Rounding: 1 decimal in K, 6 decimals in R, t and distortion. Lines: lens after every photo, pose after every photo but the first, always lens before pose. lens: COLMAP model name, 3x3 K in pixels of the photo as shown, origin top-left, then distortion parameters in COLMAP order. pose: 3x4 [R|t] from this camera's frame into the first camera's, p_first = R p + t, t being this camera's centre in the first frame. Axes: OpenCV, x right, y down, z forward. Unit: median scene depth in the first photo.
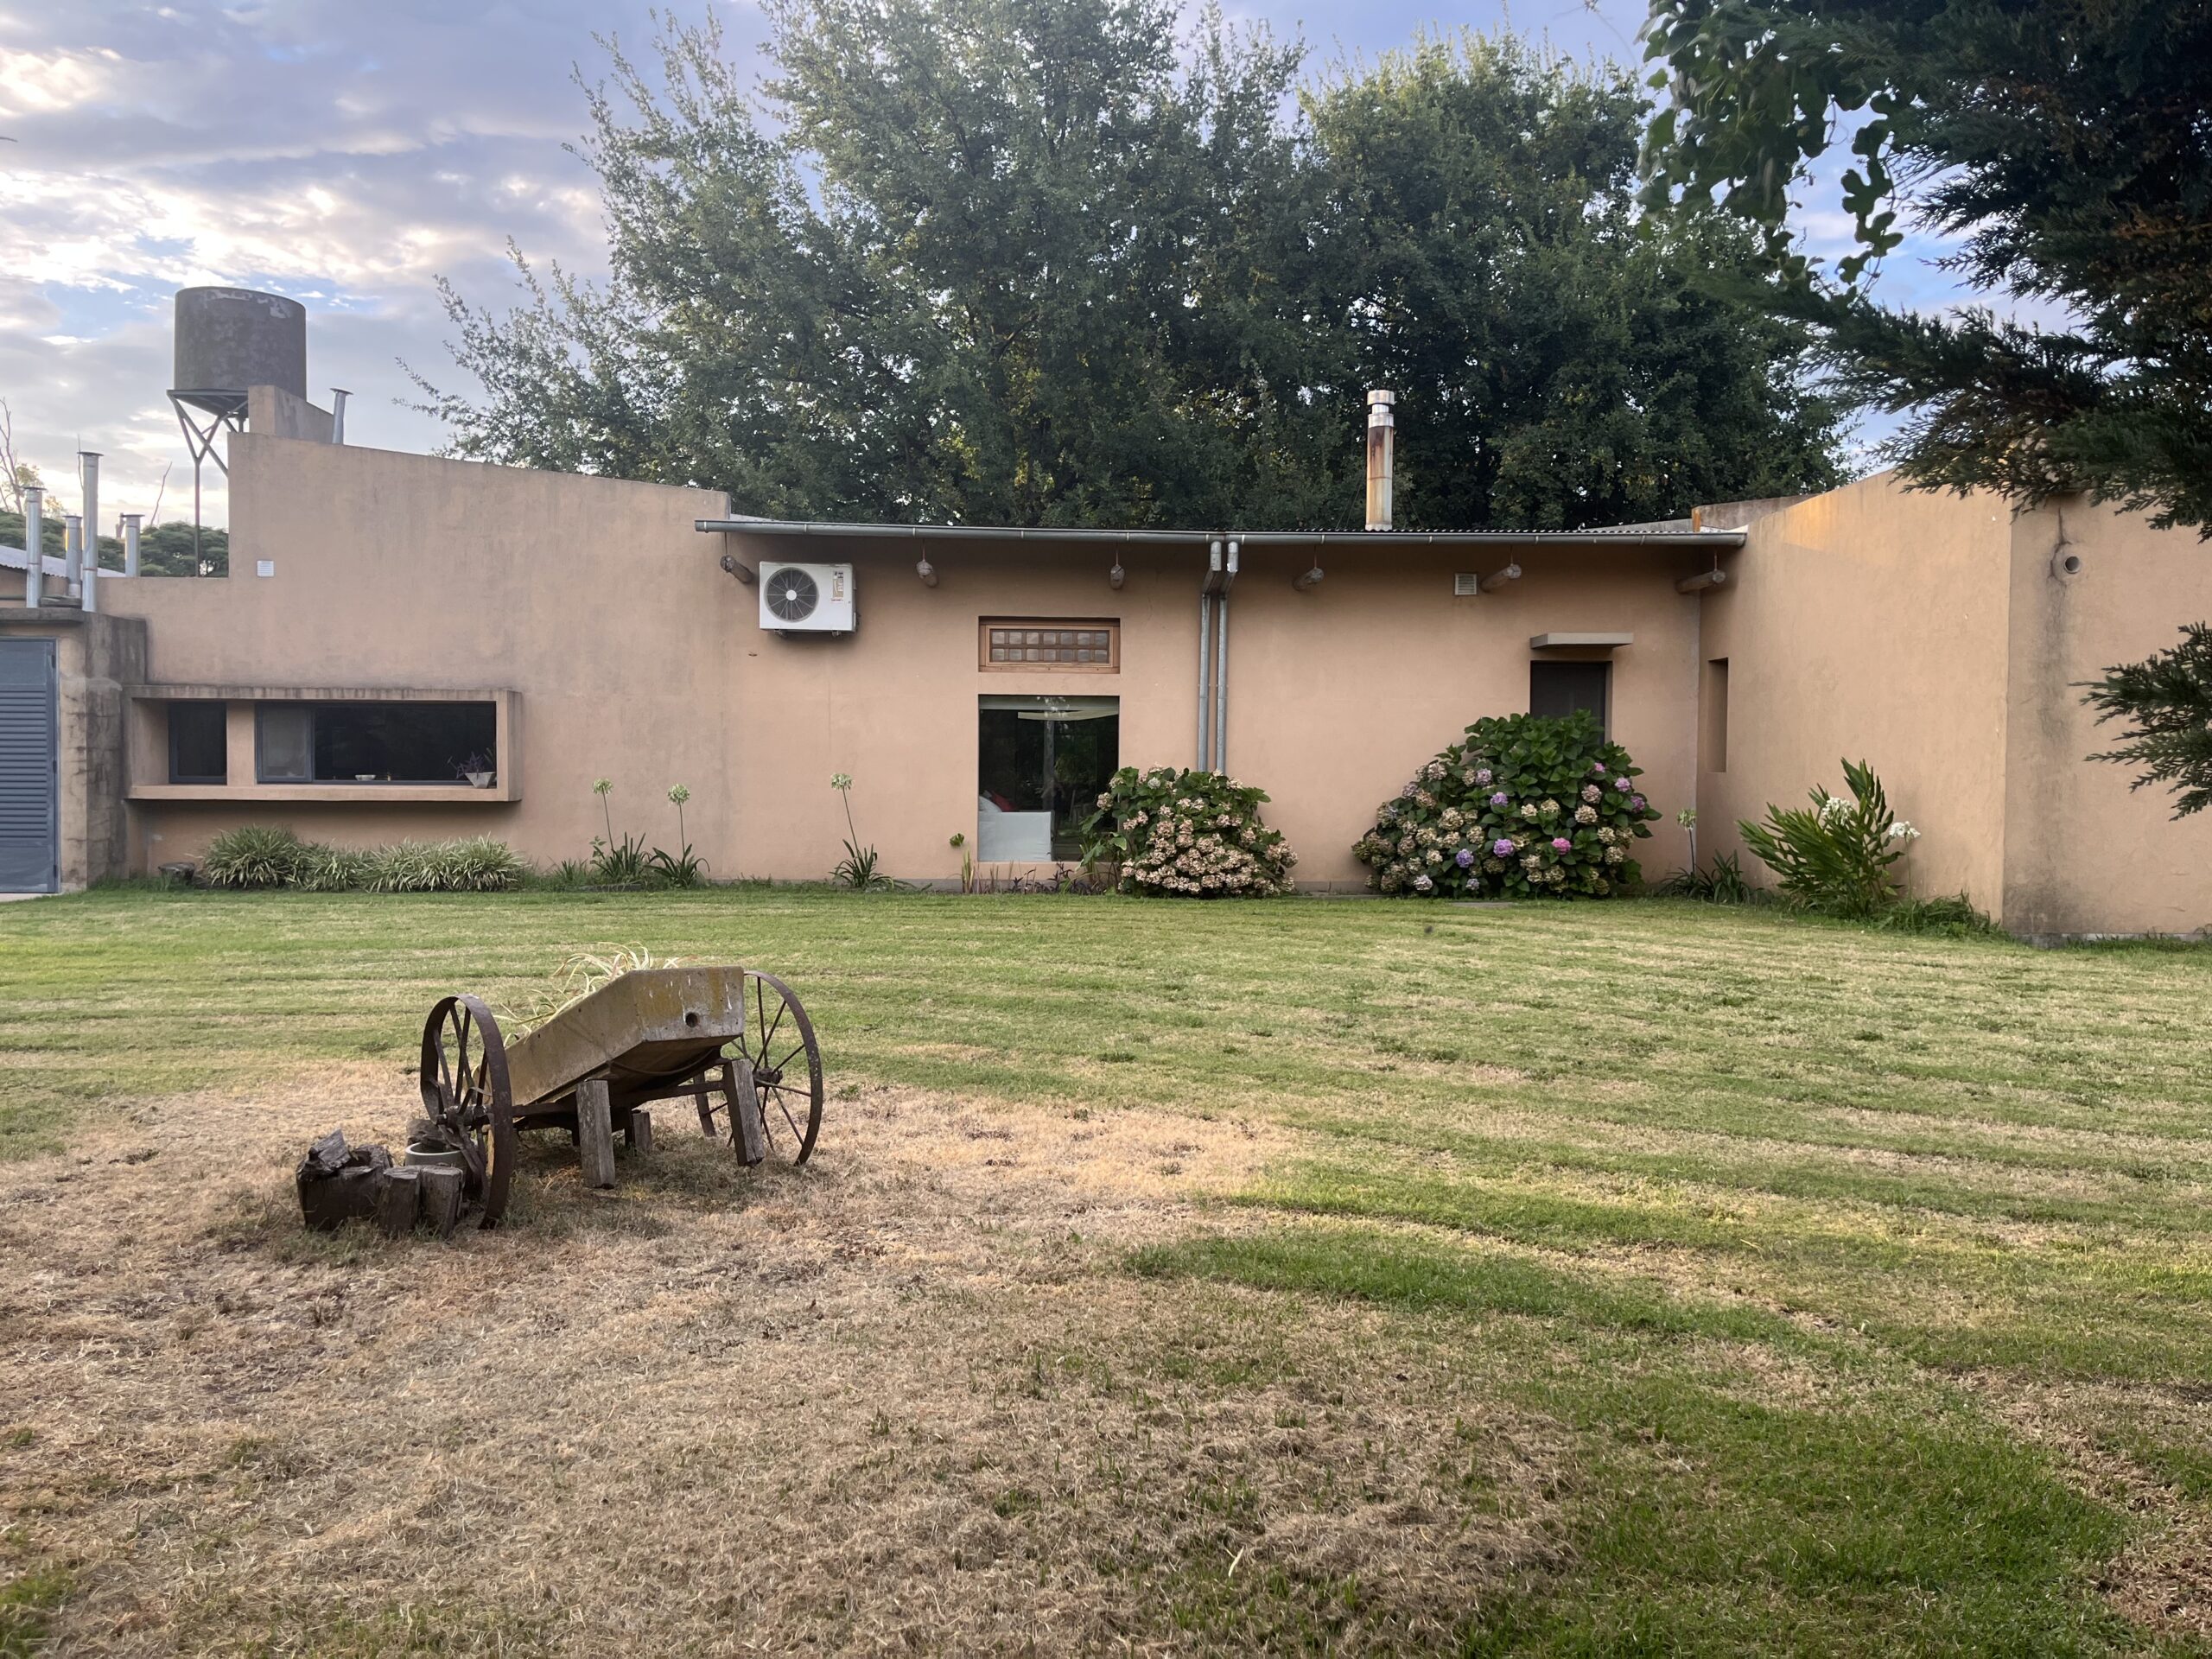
lens RADIAL K [[1678.9, 0, 1098.1], [0, 1678.9, 831.3], [0, 0, 1]] dist [0.065313, -0.091874]
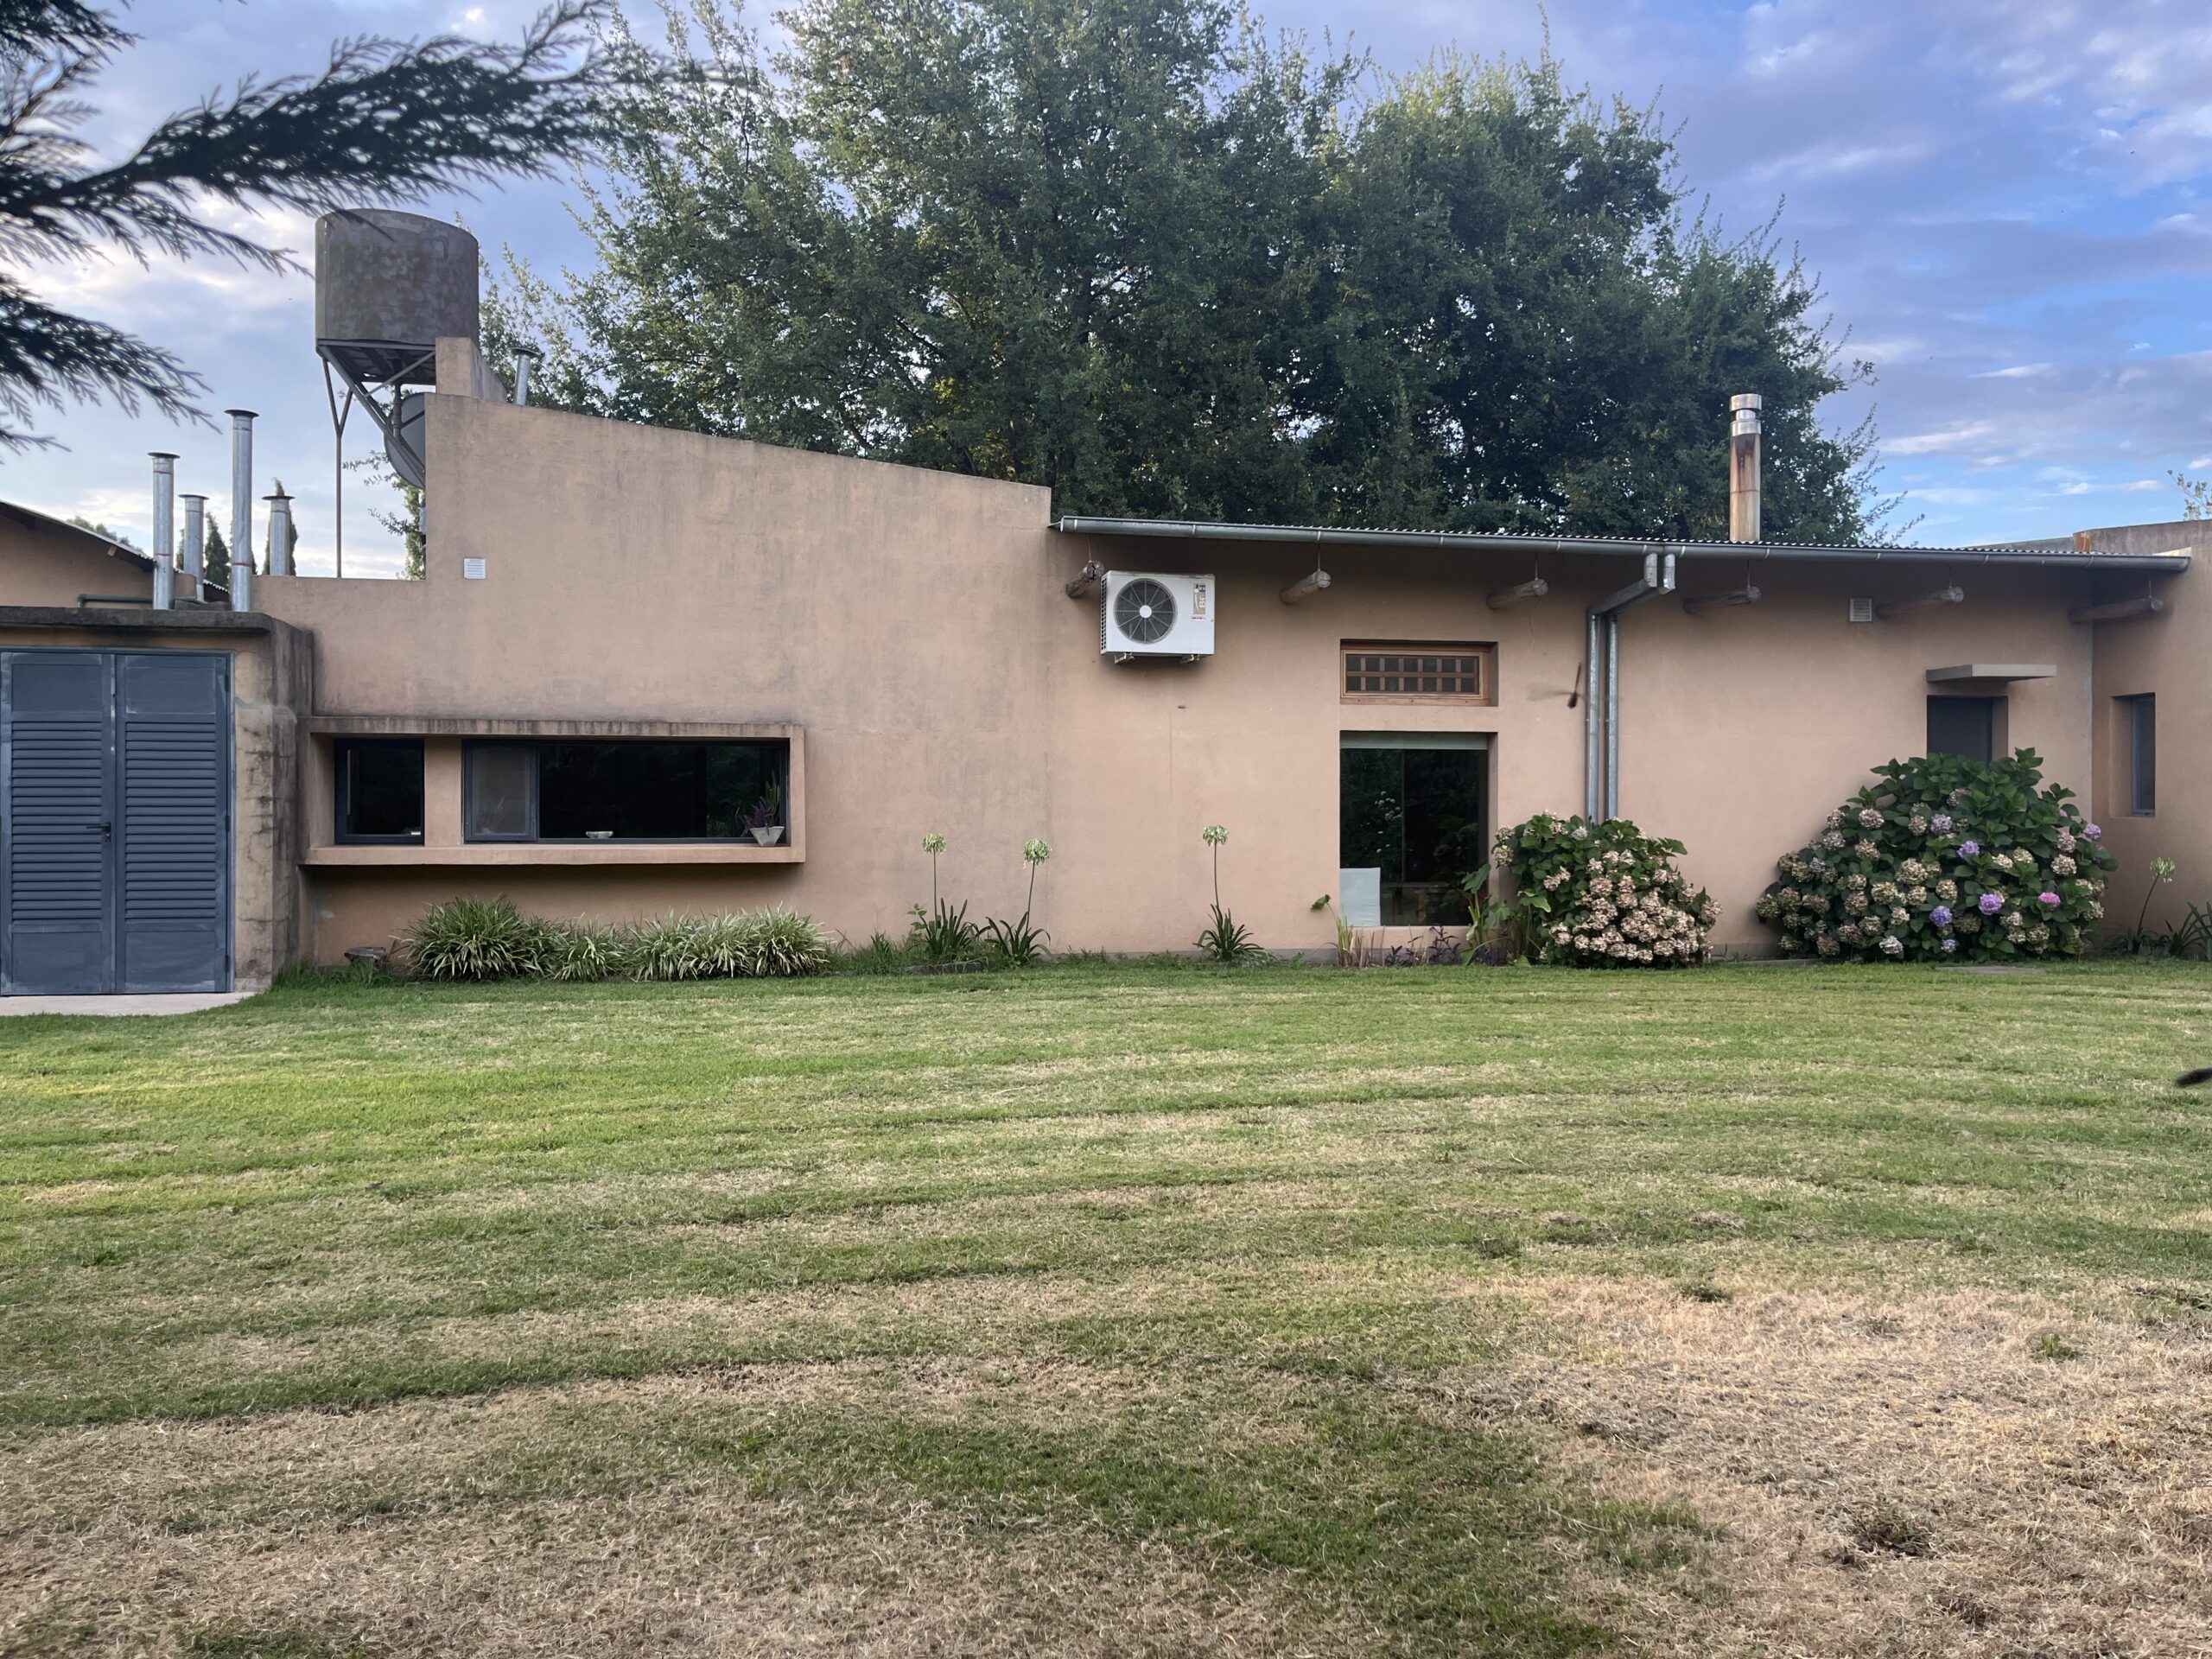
lens RADIAL K [[1678.9, 0, 1098.1], [0, 1678.9, 831.3], [0, 0, 1]] dist [0.065313, -0.091874]
pose [[0.986211, -0.007286, 0.165333, -0.344439], [0.012040, 0.999542, -0.027769, -0.008783], [-0.165055, 0.029376, 0.985847, 0.189300]]
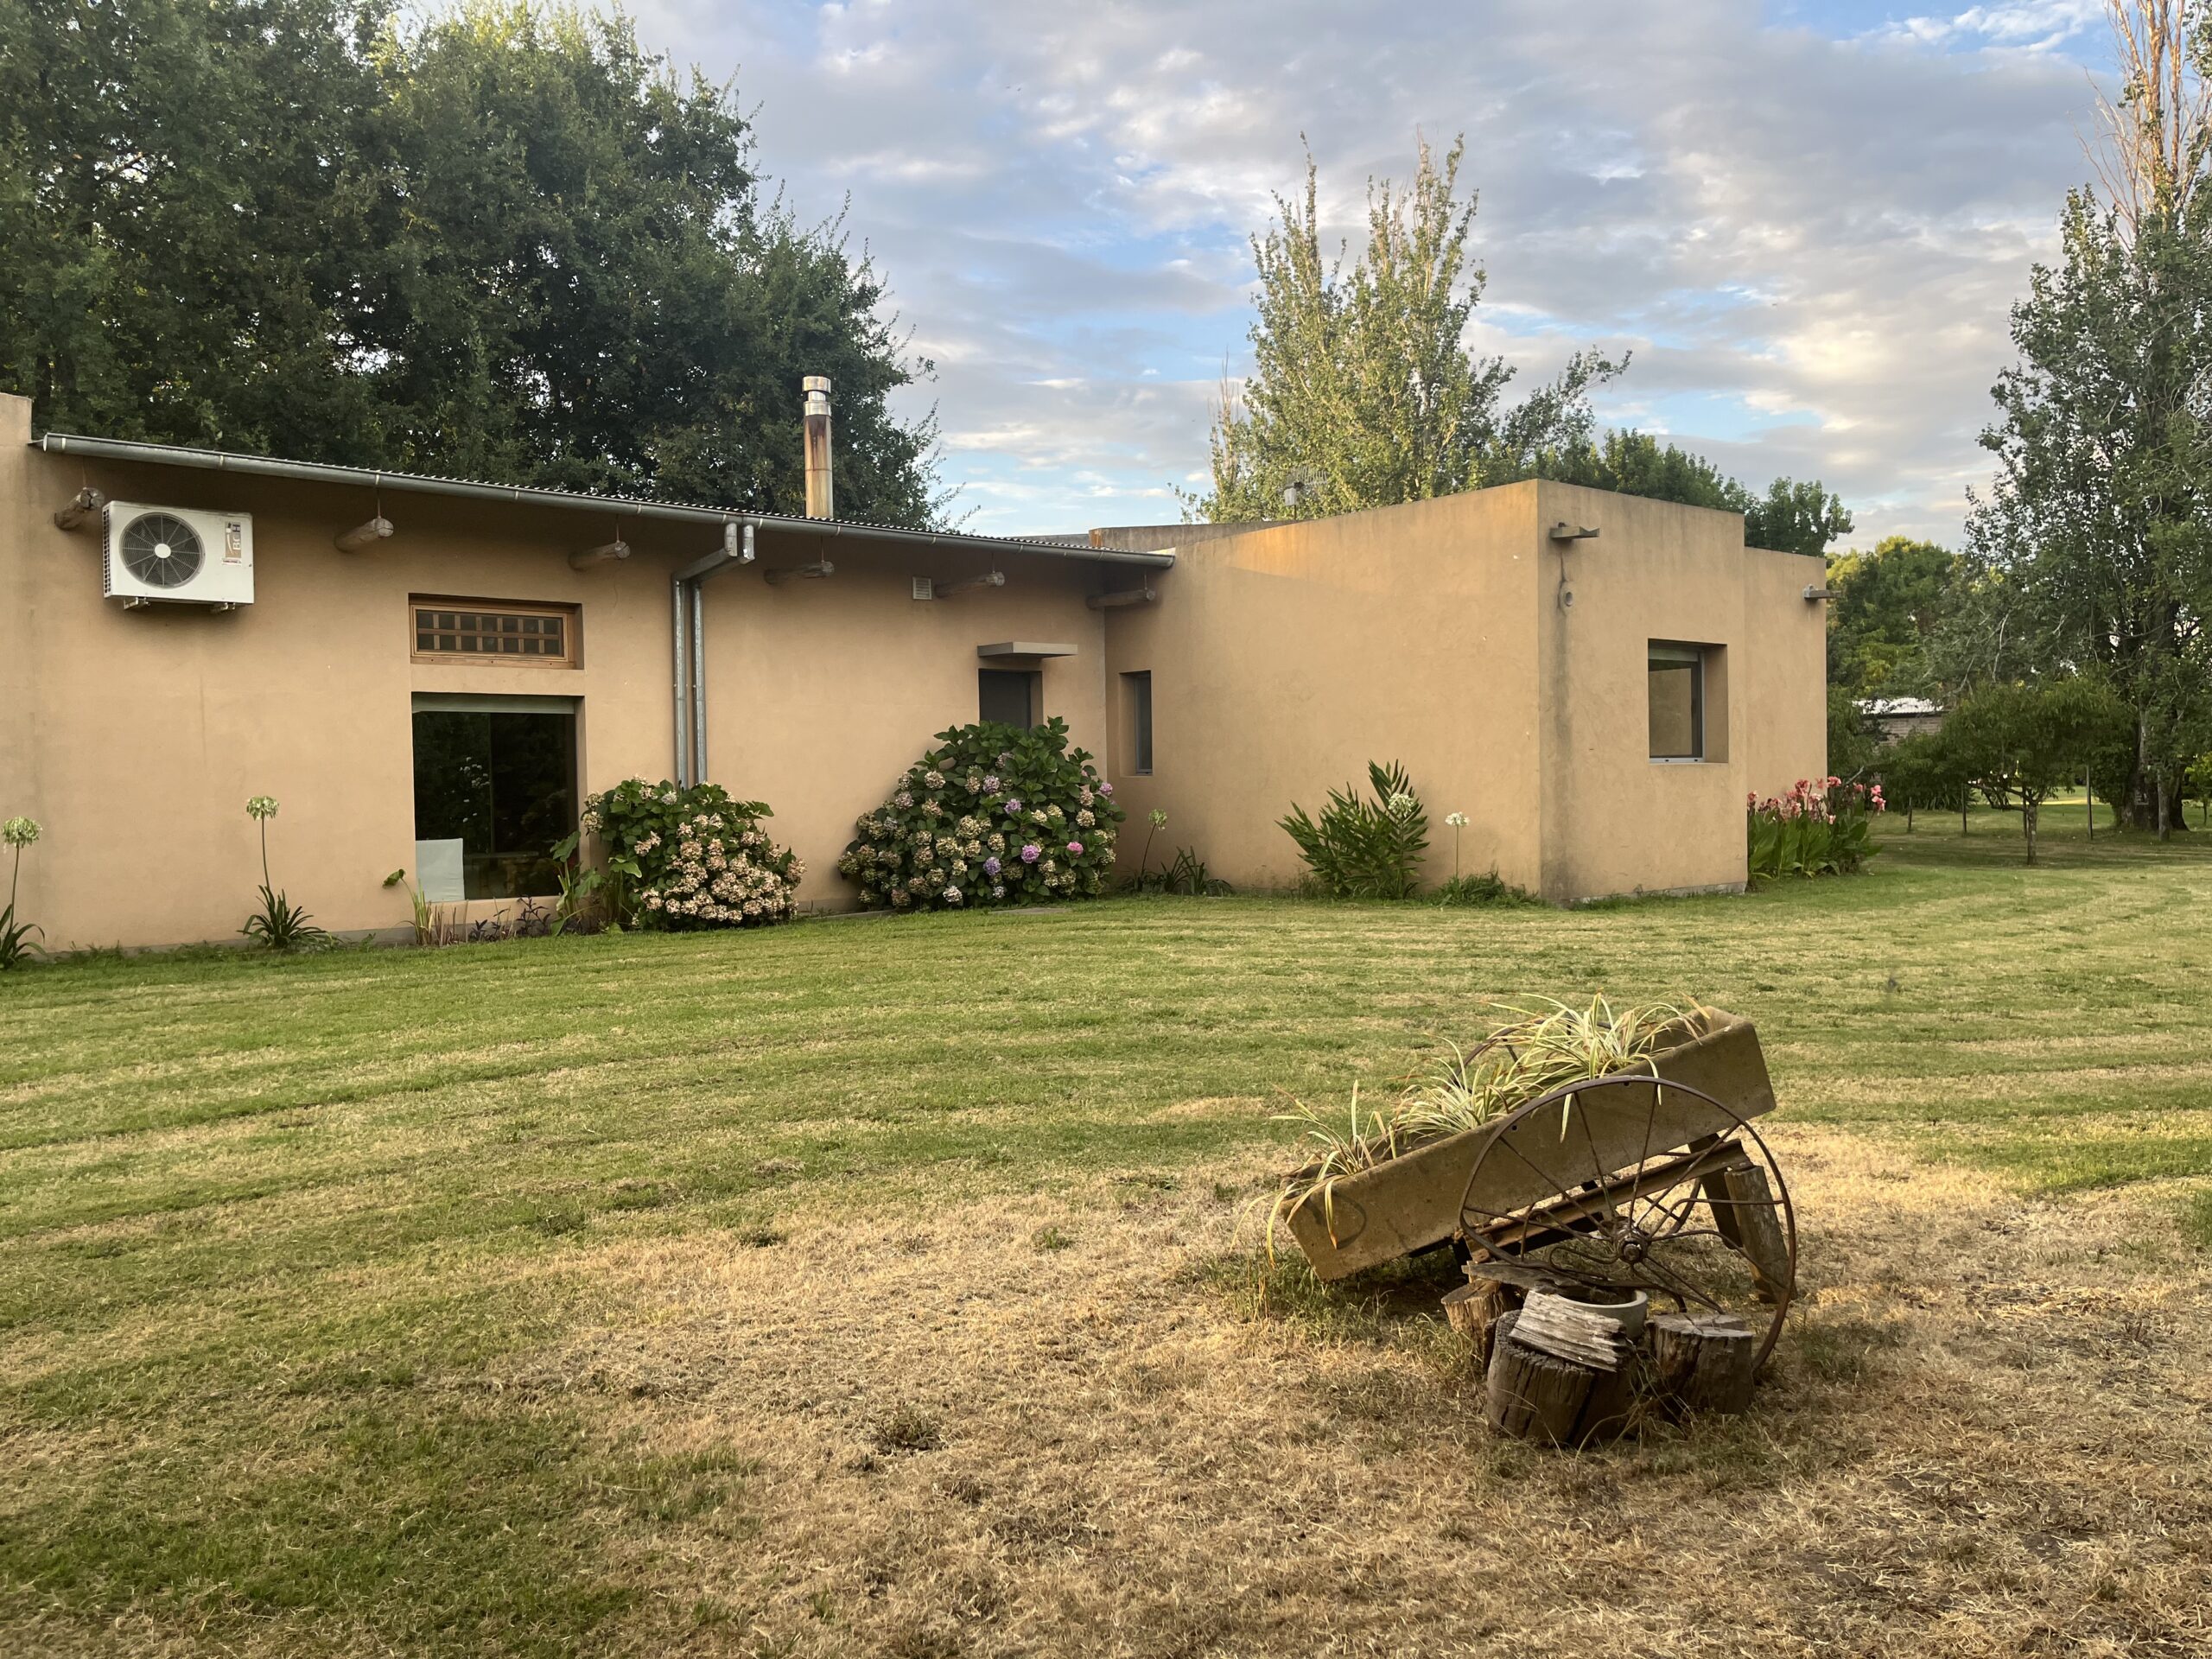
lens RADIAL K [[1678.9, 0, 1098.1], [0, 1678.9, 831.3], [0, 0, 1]] dist [0.065313, -0.091874]
pose [[0.780608, -0.037516, 0.623894, -0.328328], [0.042487, 0.999073, 0.006917, -0.008346], [-0.623575, 0.021108, 0.781479, 0.185304]]
